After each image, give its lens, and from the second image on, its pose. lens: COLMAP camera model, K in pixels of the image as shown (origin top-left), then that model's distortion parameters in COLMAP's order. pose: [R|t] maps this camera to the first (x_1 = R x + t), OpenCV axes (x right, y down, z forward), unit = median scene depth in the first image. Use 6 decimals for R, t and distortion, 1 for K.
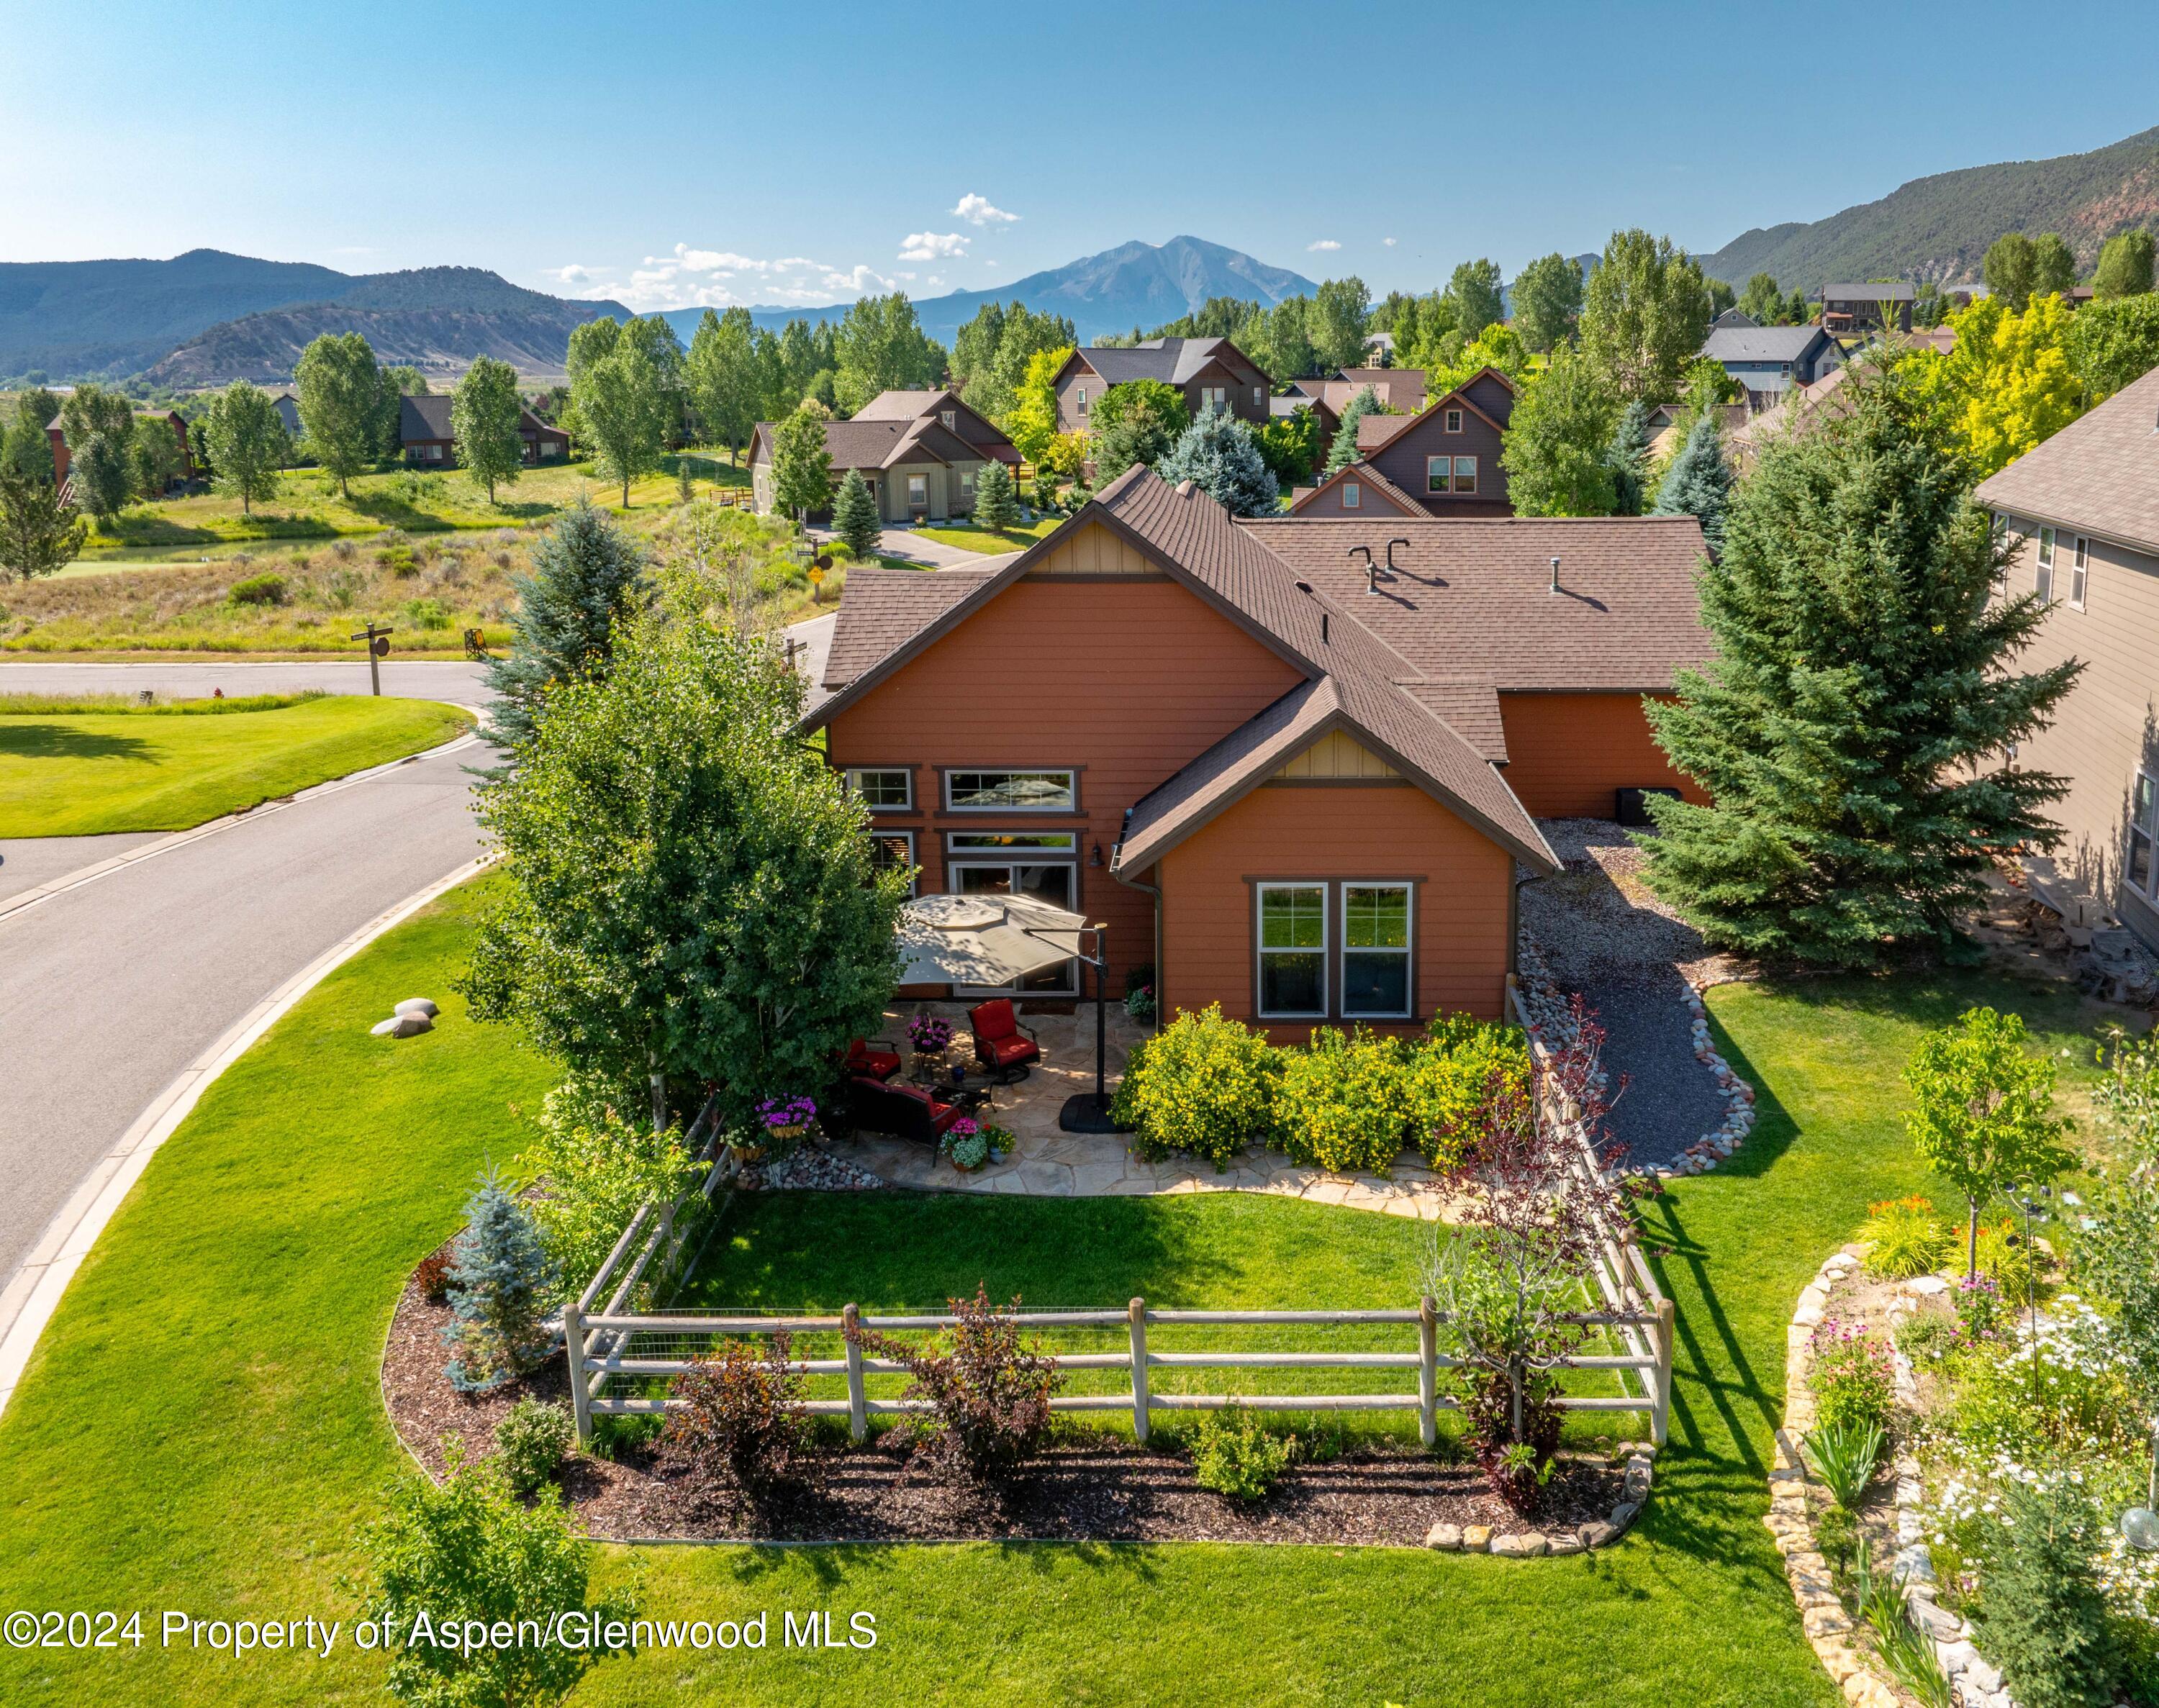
lens RADIAL K [[2041.7, 0, 1079.5], [0, 2041.7, 854.0], [0, 0, 1]] dist [0.024858, -0.276923]
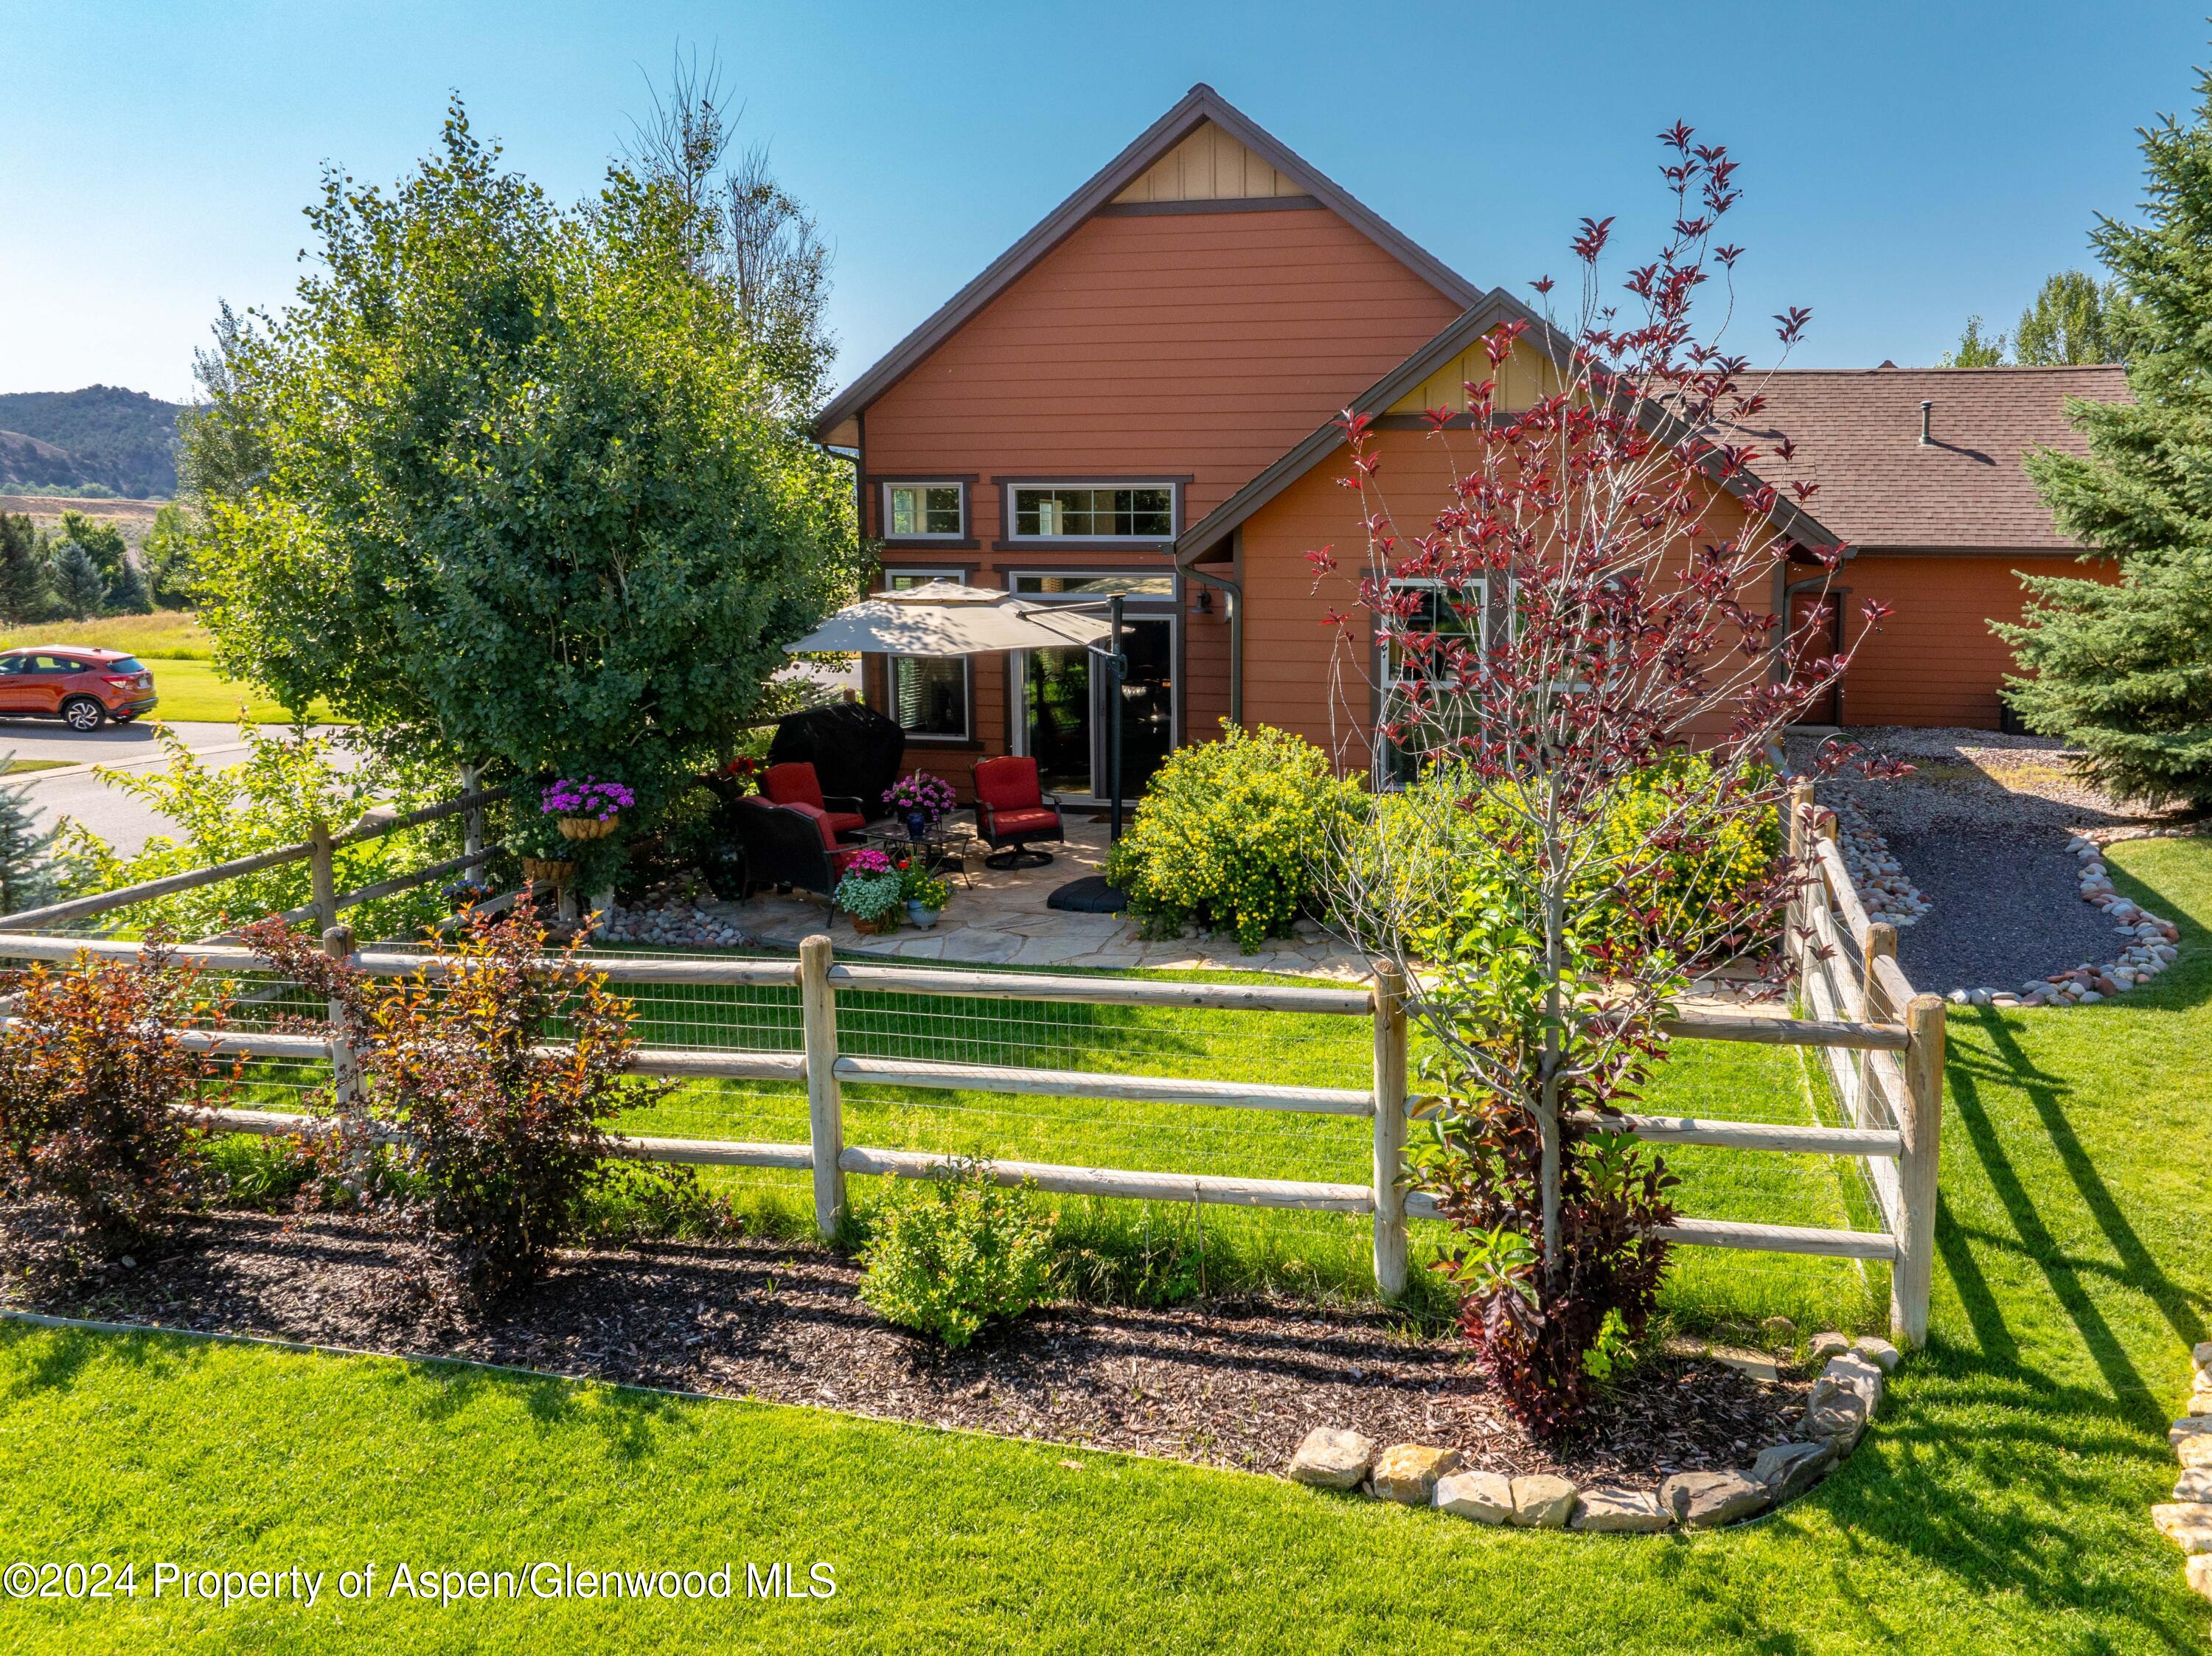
lens RADIAL K [[1909.2, 0, 1106.0], [0, 1909.2, 828.0], [0, 0, 1]] dist [-0.054664, 0.007501]
pose [[0.975717, 0.047887, -0.213736, 0.199616], [-0.067986, 0.993824, -0.087697, 0.229811], [0.208217, 0.100099, 0.972947, 0.562018]]
